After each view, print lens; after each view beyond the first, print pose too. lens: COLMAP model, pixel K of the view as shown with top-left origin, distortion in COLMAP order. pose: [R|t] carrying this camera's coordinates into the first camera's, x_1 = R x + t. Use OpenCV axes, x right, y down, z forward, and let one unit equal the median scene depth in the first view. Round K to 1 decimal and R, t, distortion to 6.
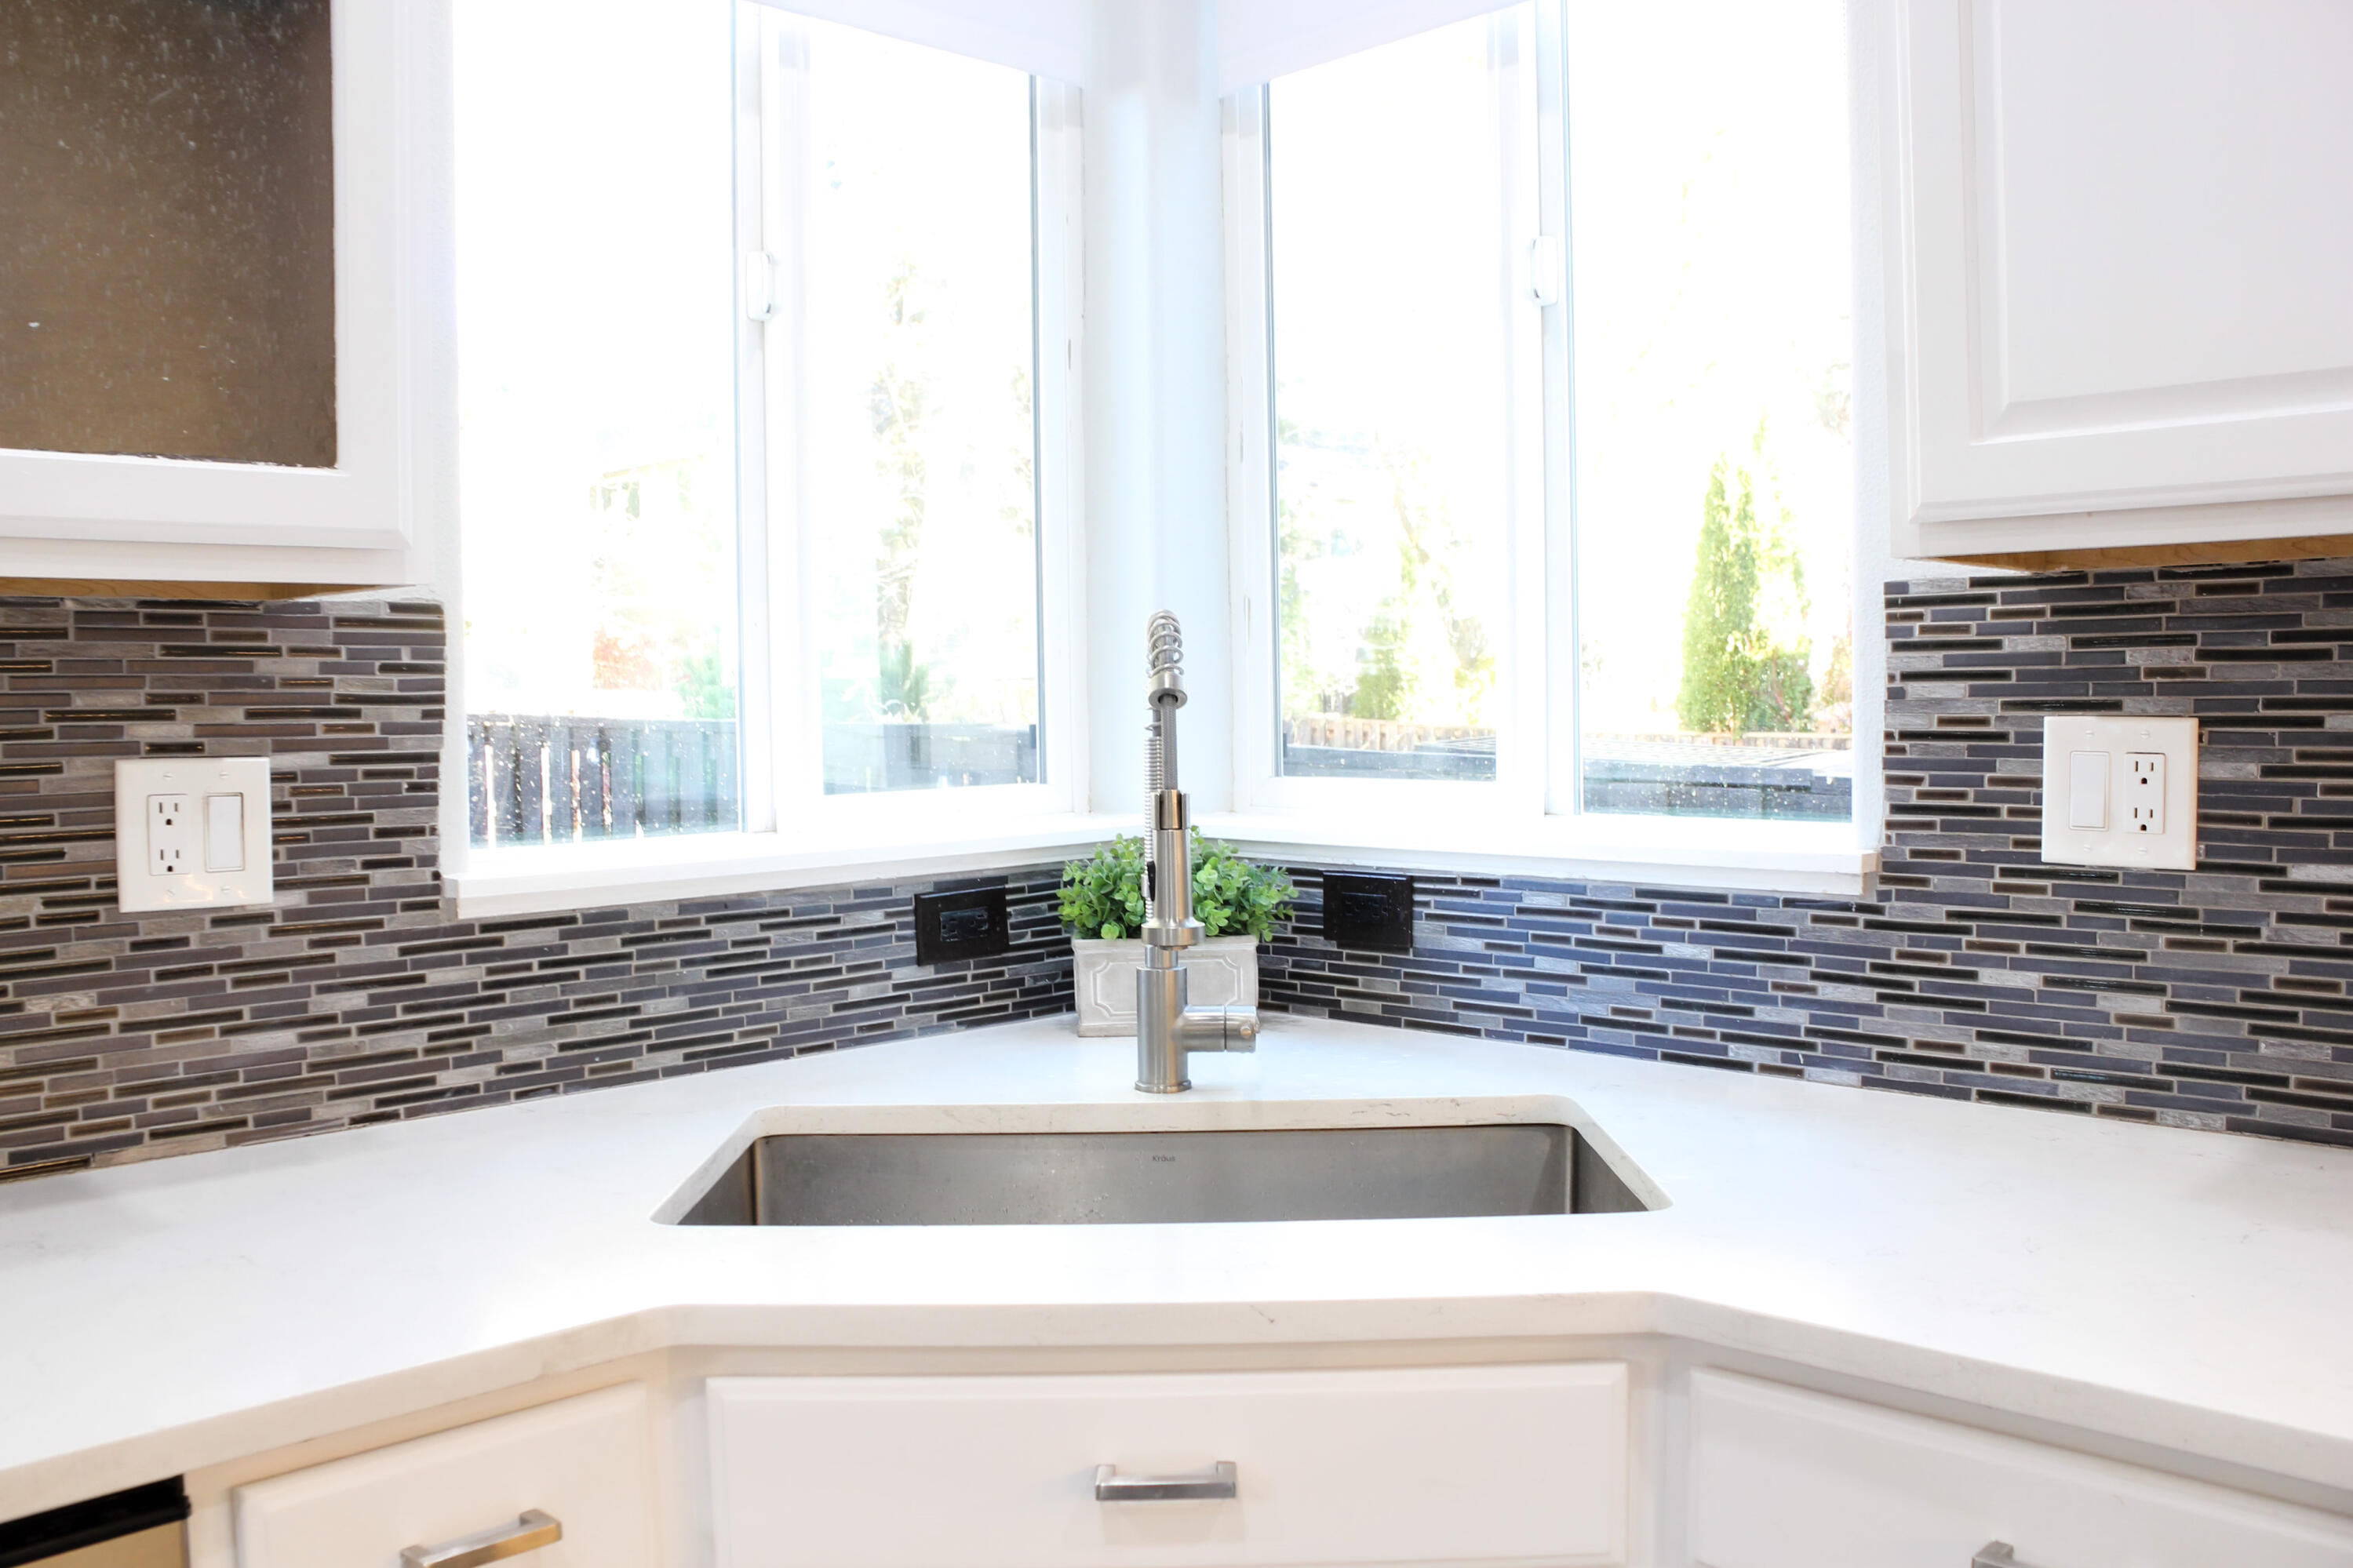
lens RADIAL K [[2015.7, 0, 1164.1], [0, 2015.7, 817.4], [0, 0, 1]] dist [-0.176349, 0.182726]
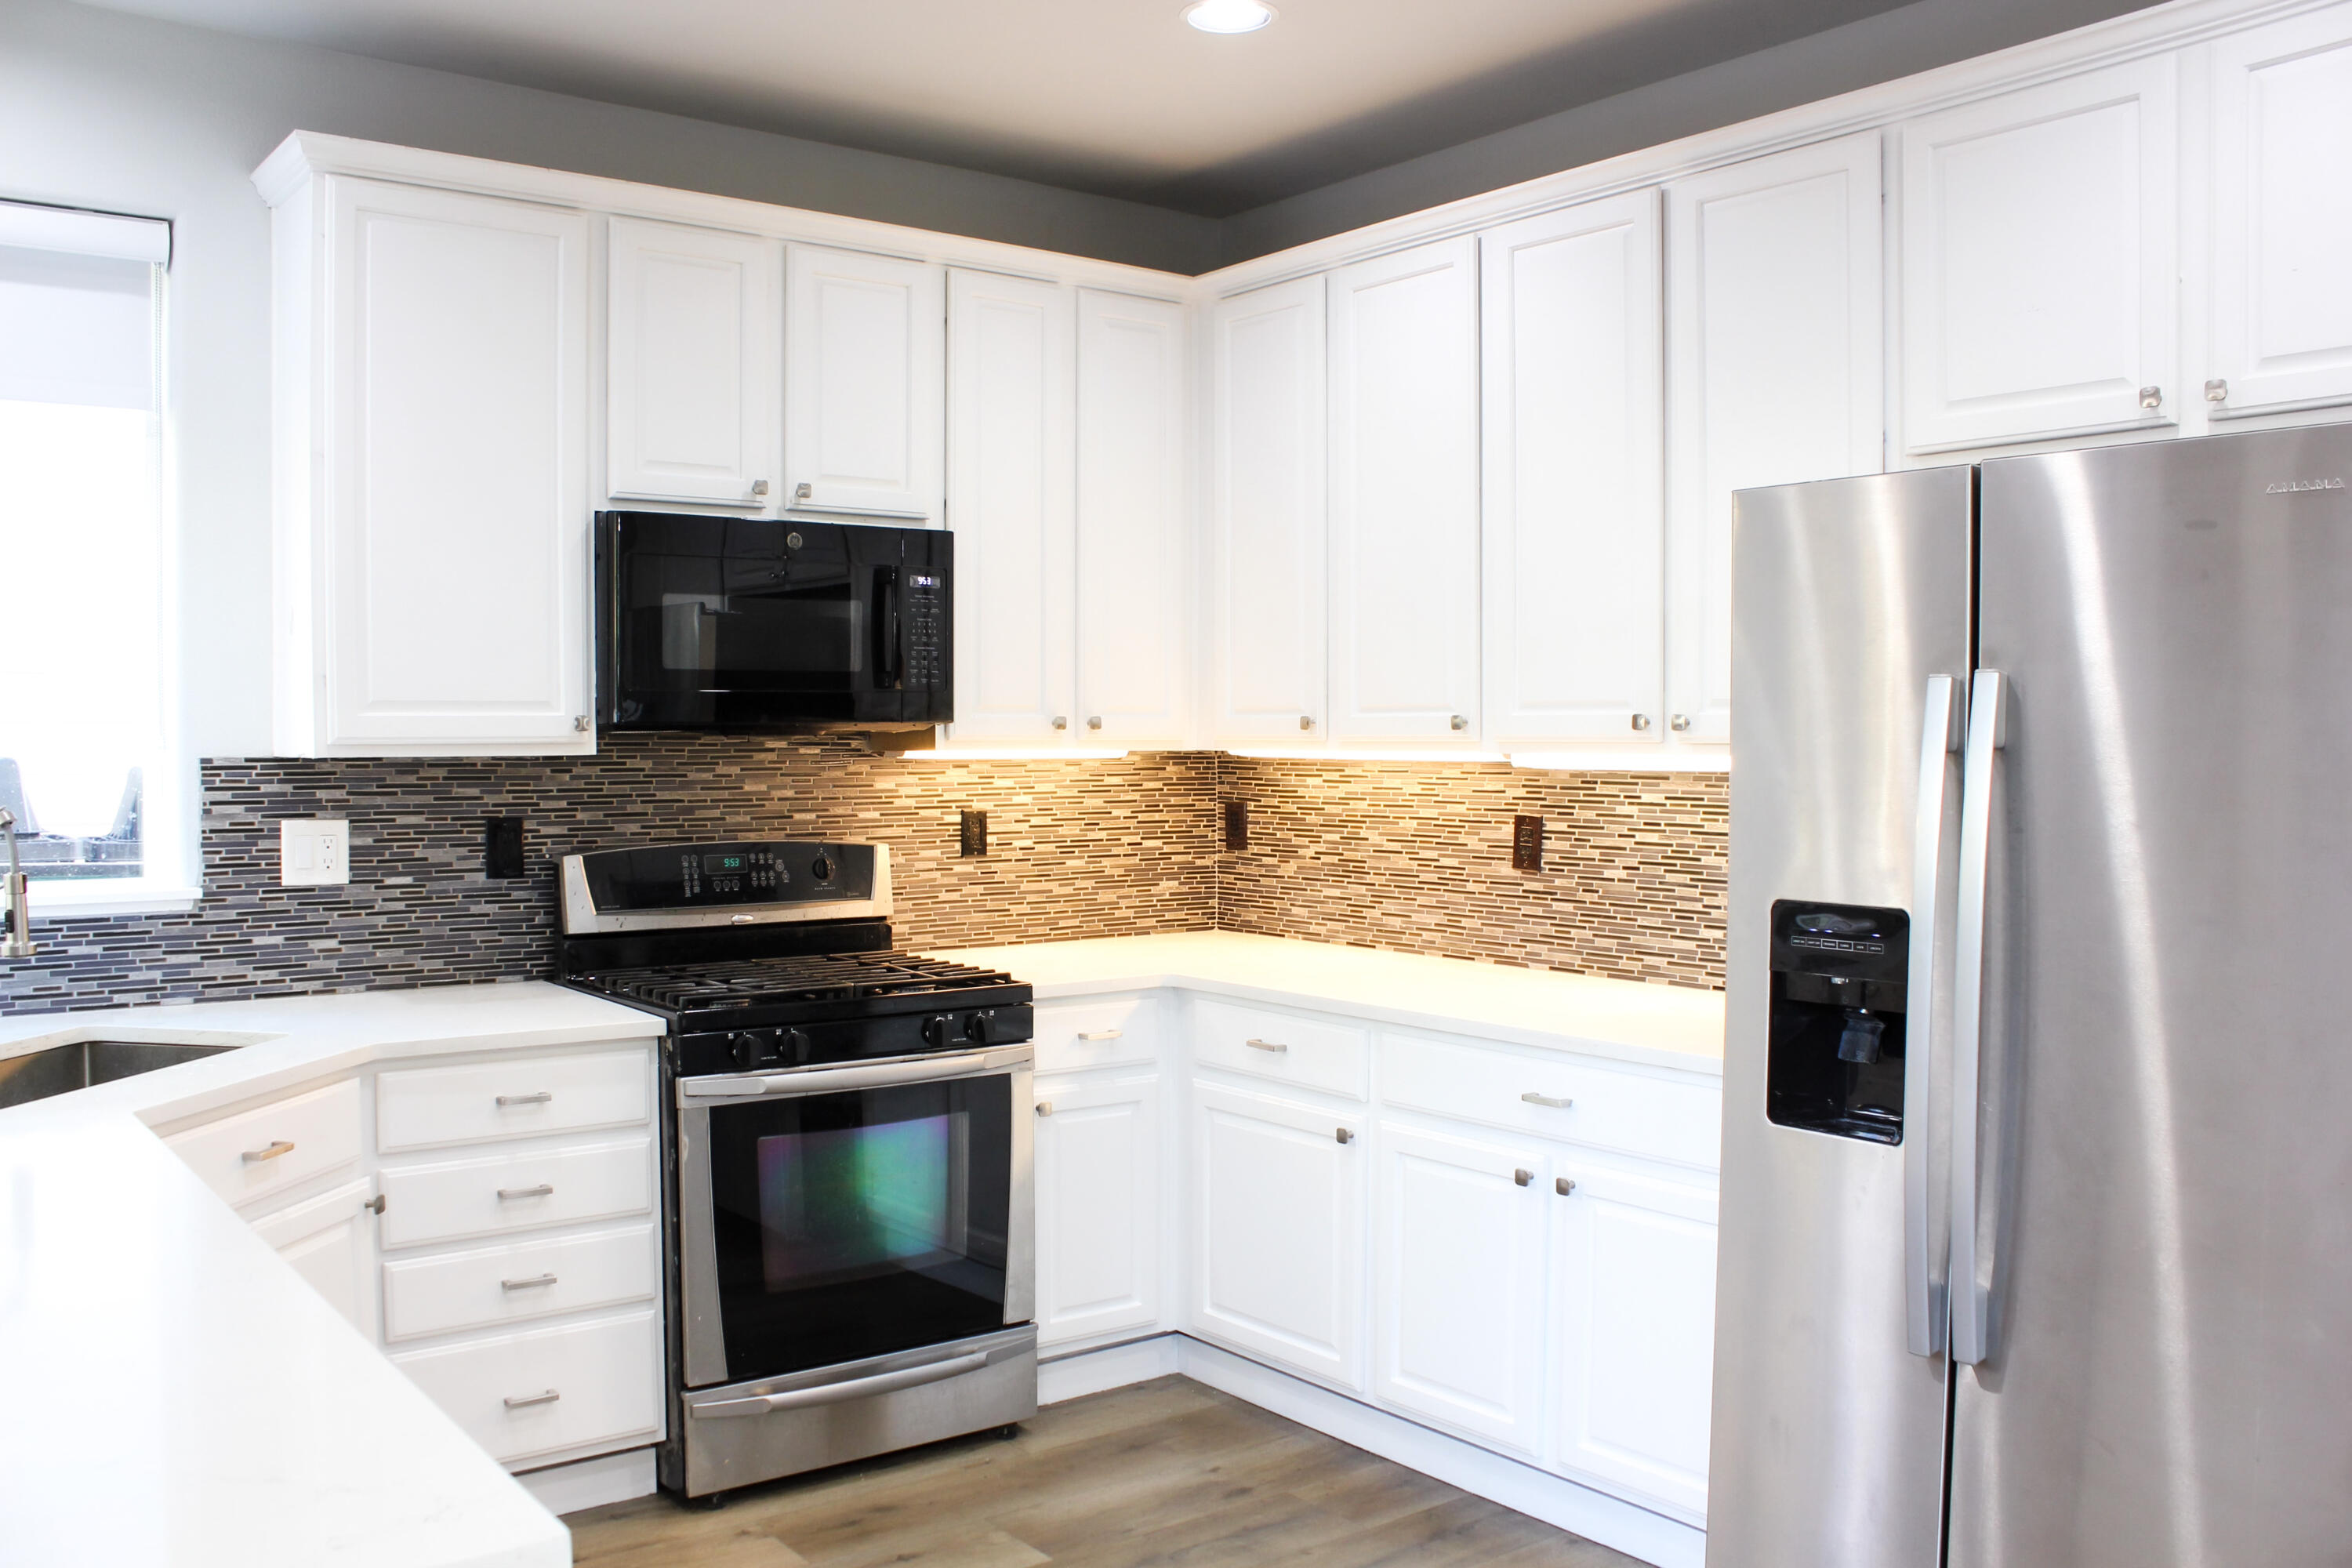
lens RADIAL K [[1956.1, 0, 1163.6], [0, 1956.1, 813.0], [0, 0, 1]] dist [-0.175108, 0.157413]
pose [[0.142364, -0.020929, 0.989593, -1.483785], [0.057757, 0.998249, 0.012803, -0.028540], [-0.988128, 0.055333, 0.143324, -0.294346]]
